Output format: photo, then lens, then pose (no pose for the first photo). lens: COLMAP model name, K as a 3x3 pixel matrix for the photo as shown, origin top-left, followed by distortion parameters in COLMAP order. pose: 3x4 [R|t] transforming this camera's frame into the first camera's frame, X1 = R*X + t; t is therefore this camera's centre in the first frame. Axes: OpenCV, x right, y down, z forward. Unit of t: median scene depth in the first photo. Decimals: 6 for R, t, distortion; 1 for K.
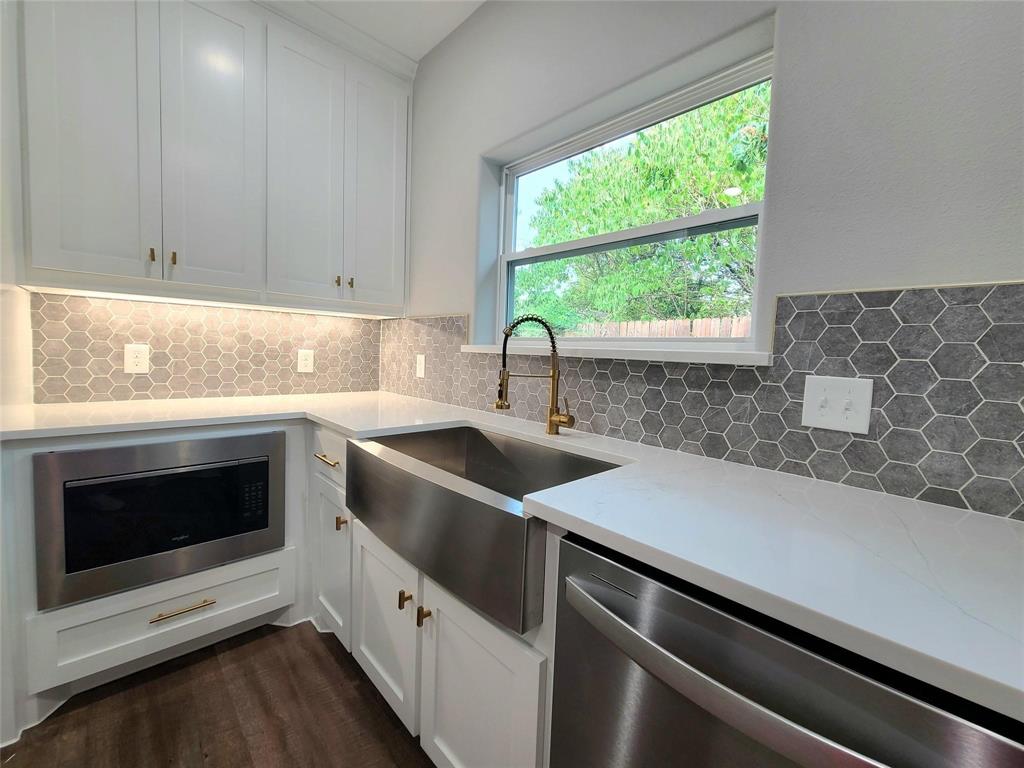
lens RADIAL K [[420.6, 0, 512.0], [0, 420.6, 384.0], [0, 0, 1]] dist [0.000396, -0.000017]
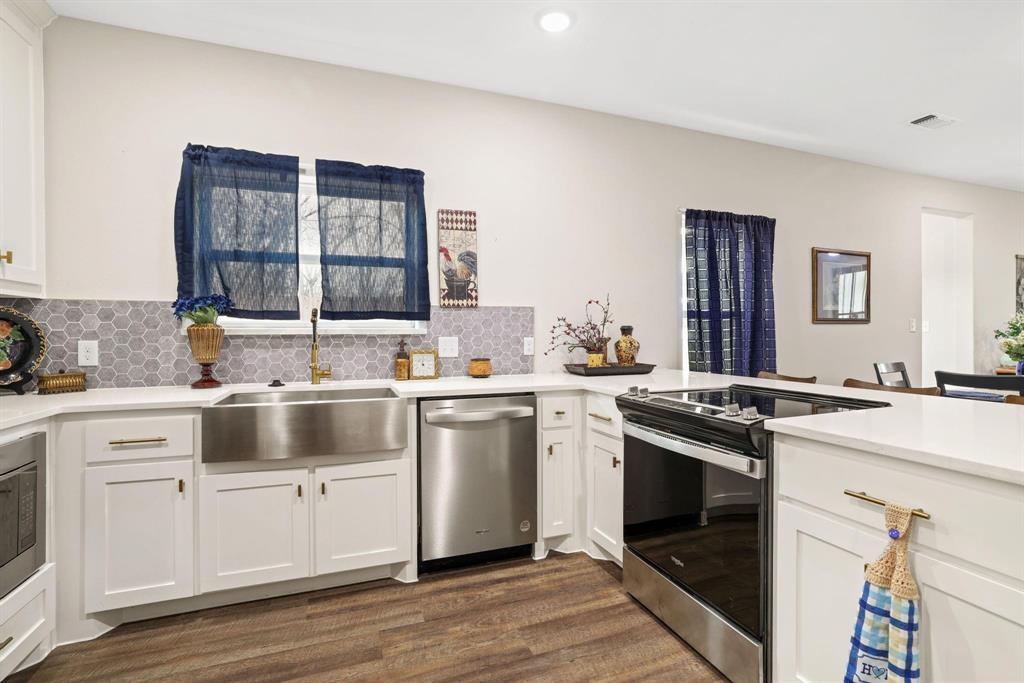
lens RADIAL K [[471.8, 0, 515.5], [0, 471.8, 330.7], [0, 0, 1]] dist [-0.001687, 0.000009]
pose [[0.401159, -0.040319, 0.915121, -1.278565], [0.085842, 0.996289, 0.006265, -0.028262], [-0.911977, 0.076043, 0.403131, -0.427301]]
